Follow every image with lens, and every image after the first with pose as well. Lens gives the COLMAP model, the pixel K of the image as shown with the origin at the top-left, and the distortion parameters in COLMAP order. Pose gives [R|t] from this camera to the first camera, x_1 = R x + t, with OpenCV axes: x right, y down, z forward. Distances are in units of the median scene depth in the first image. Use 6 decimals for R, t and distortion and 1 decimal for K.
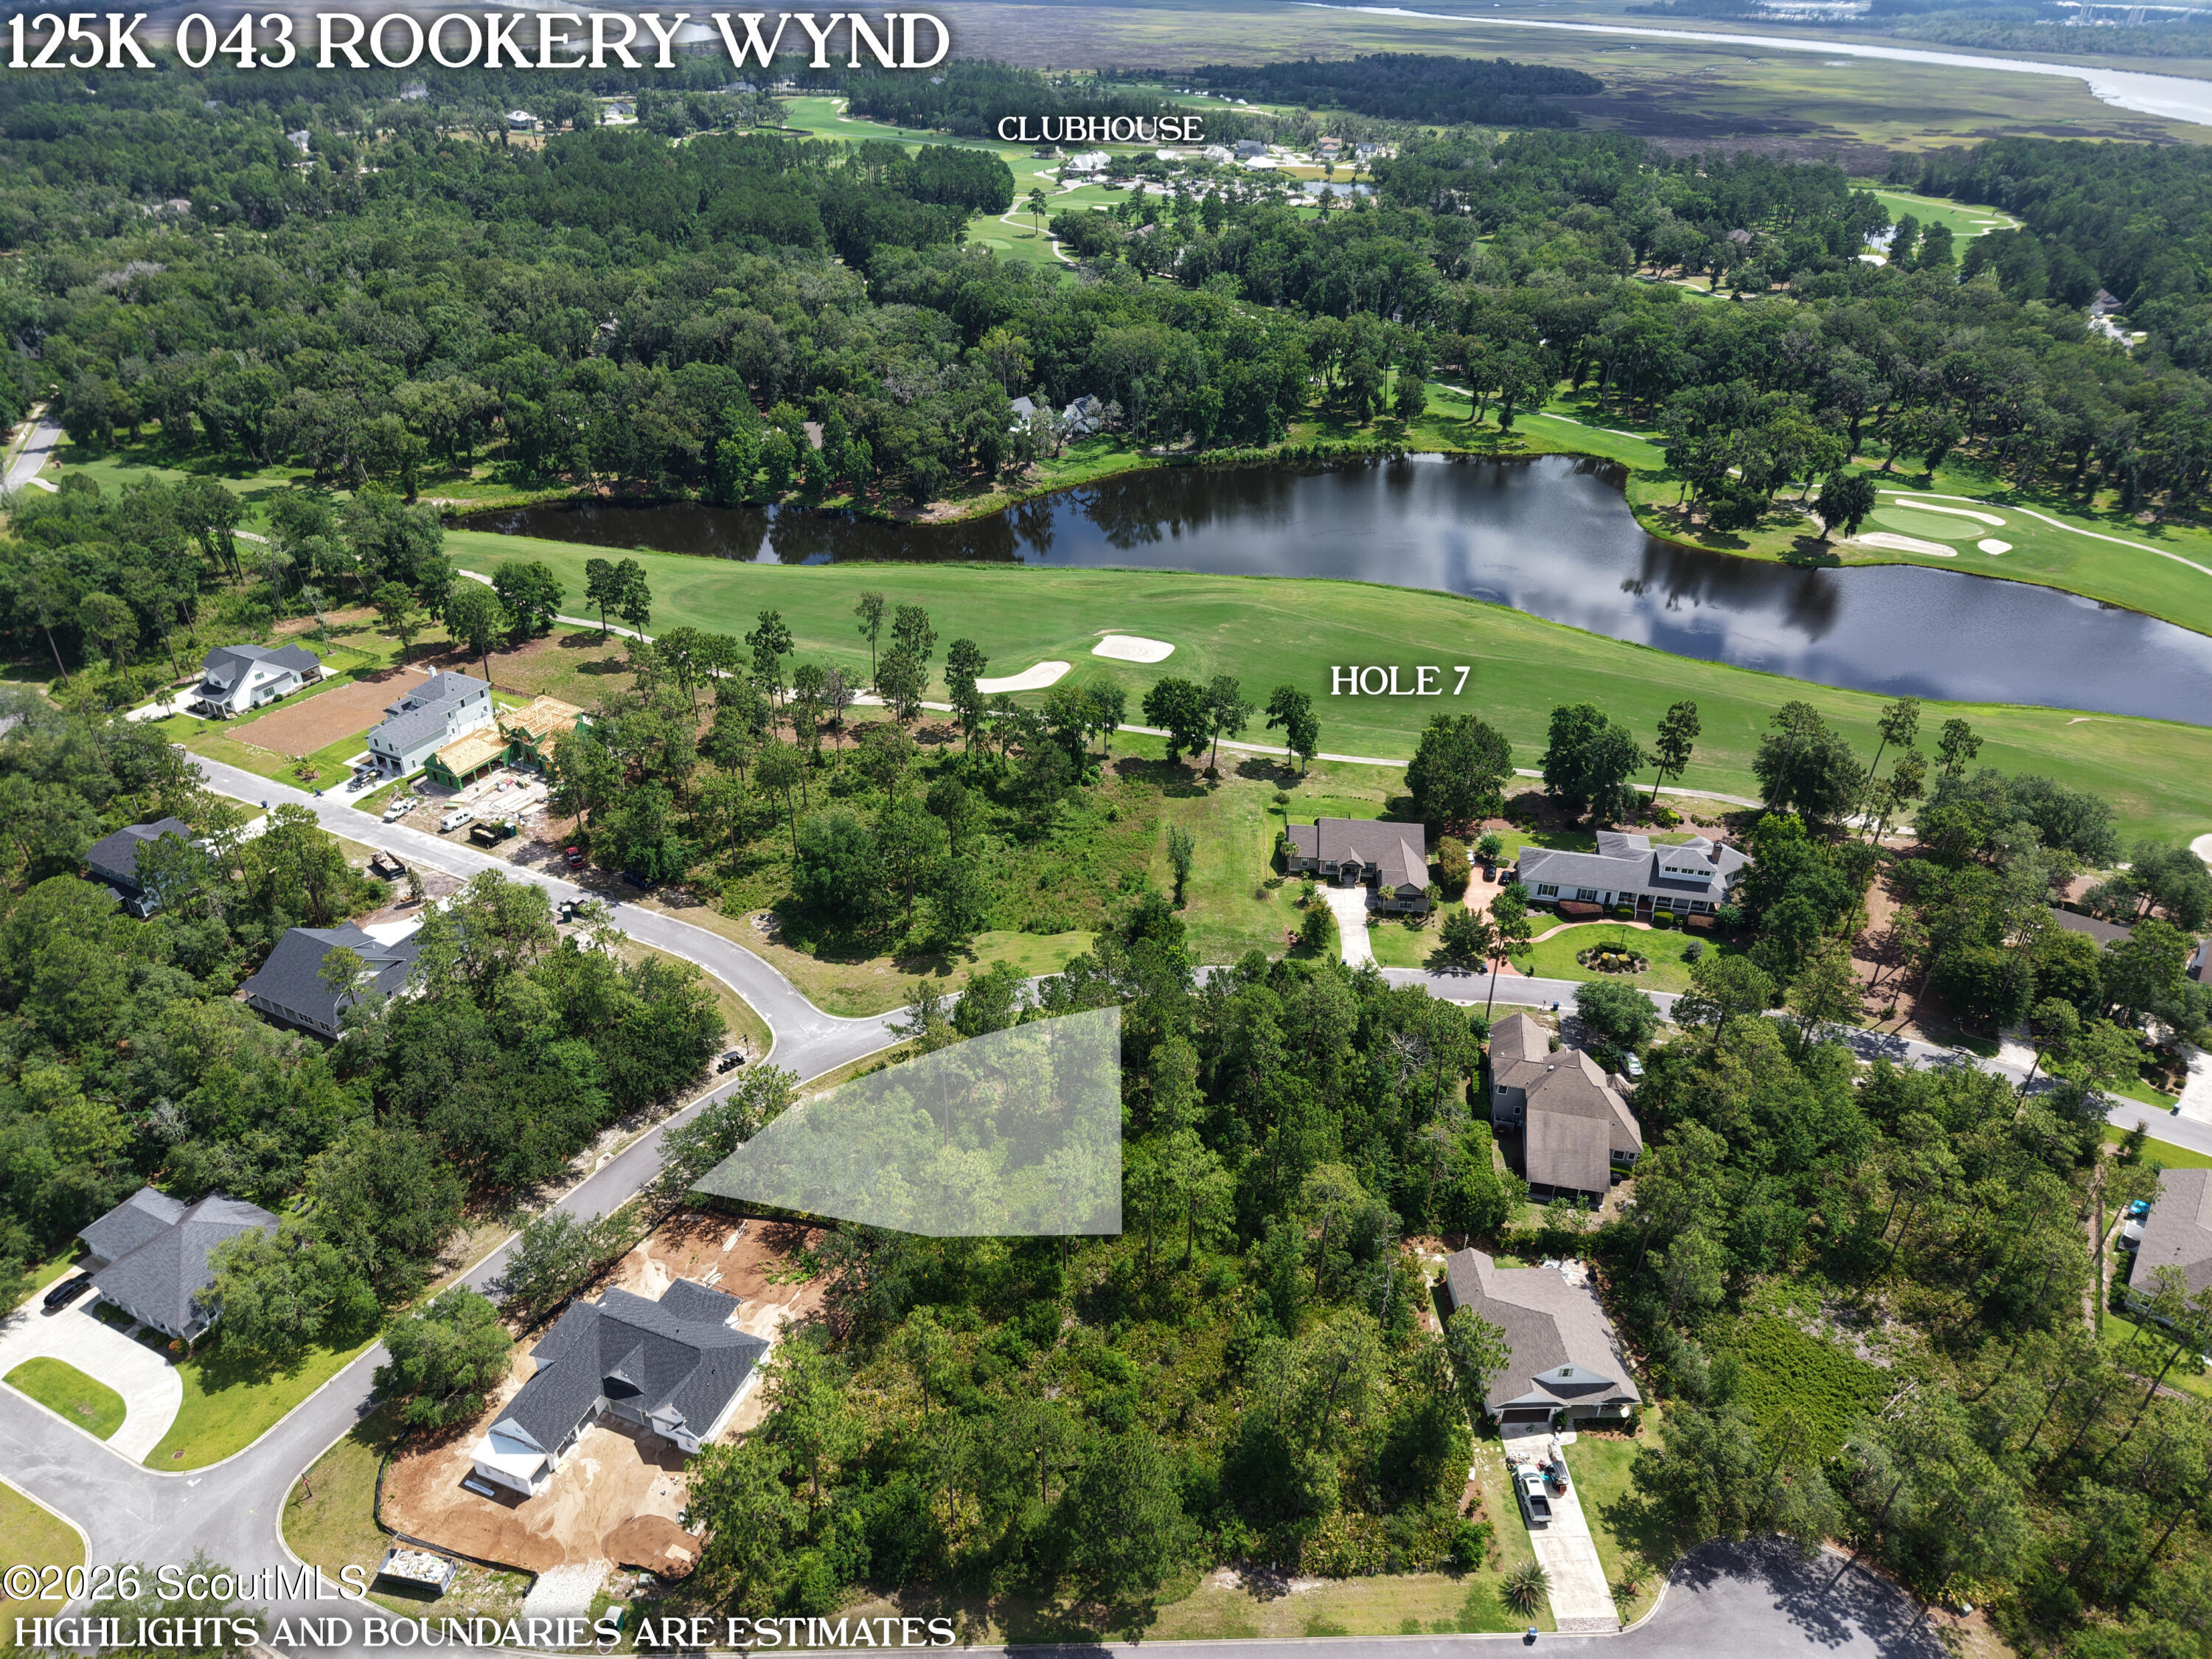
lens RADIAL K [[1476.4, 0, 1102.7], [0, 1476.4, 826.2], [0, 0, 1]] dist [0.024554, -0.023665]
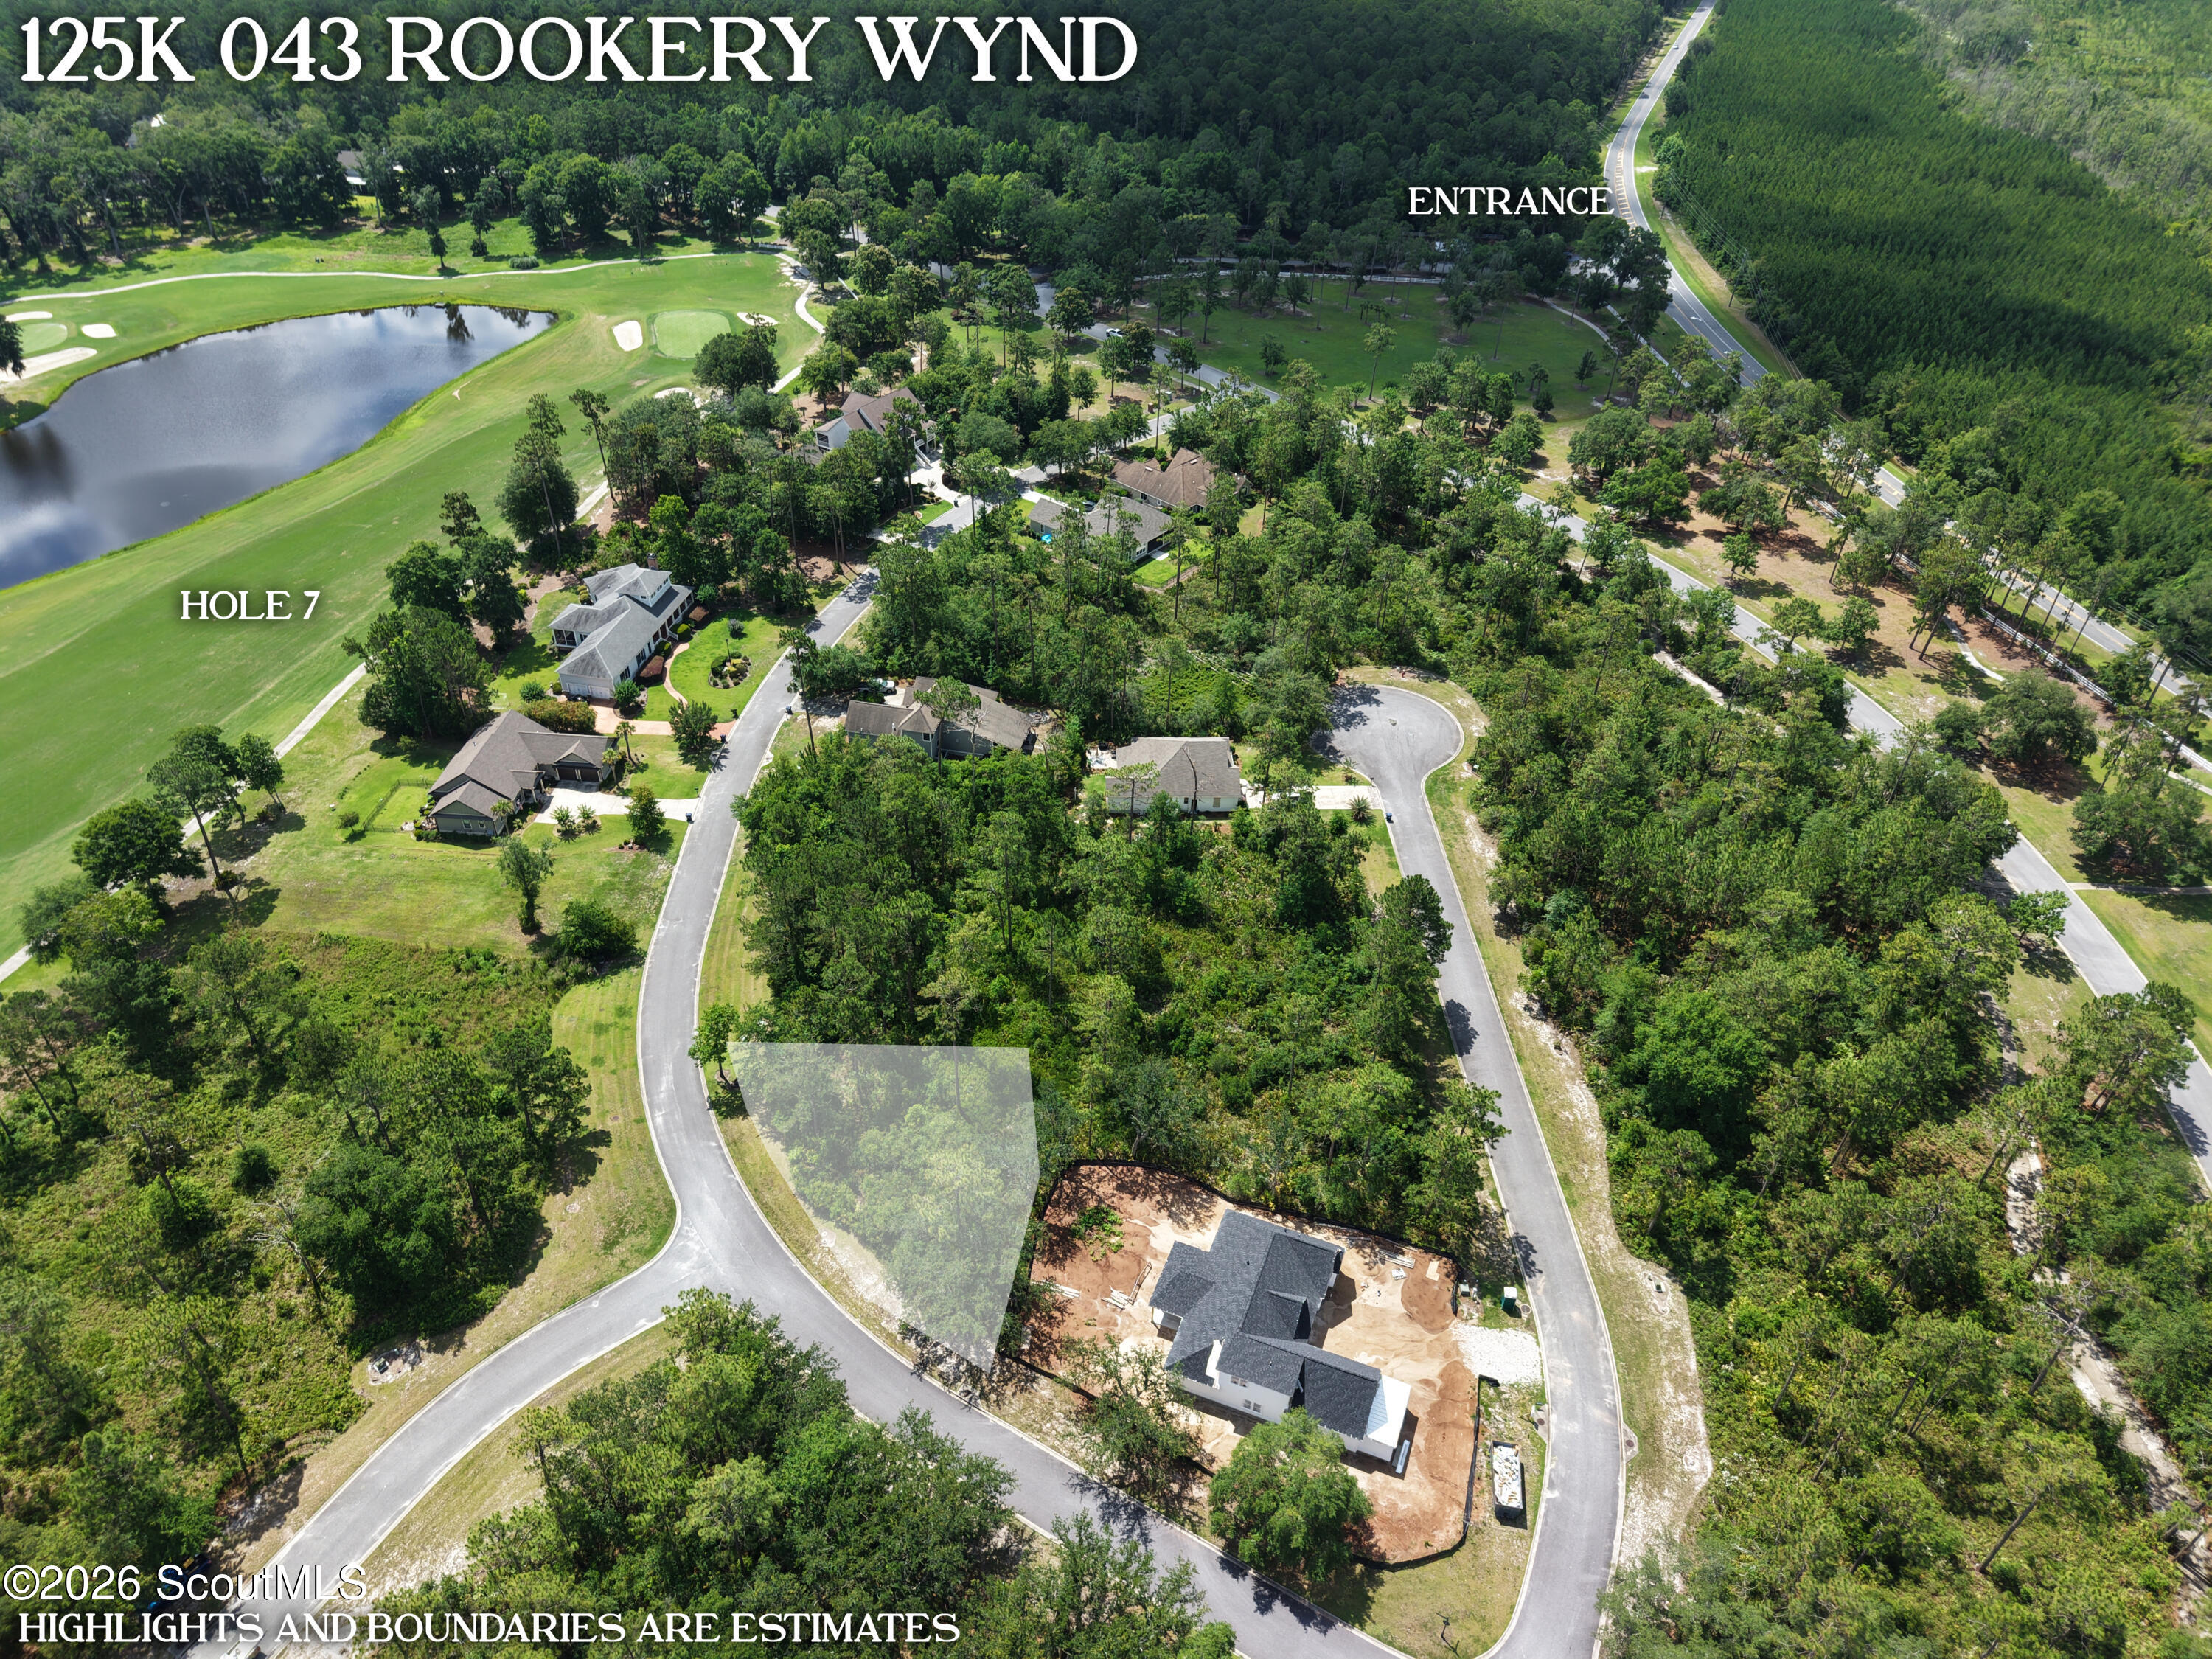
lens RADIAL K [[1476.4, 0, 1100.4], [0, 1476.4, 825.5], [0, 0, 1]] dist [0.024554, -0.023665]
pose [[0.006248, -0.624418, 0.781066, -0.755135], [0.496634, 0.679881, 0.539553, -0.370920], [-0.867938, 0.384532, 0.314355, 0.584305]]
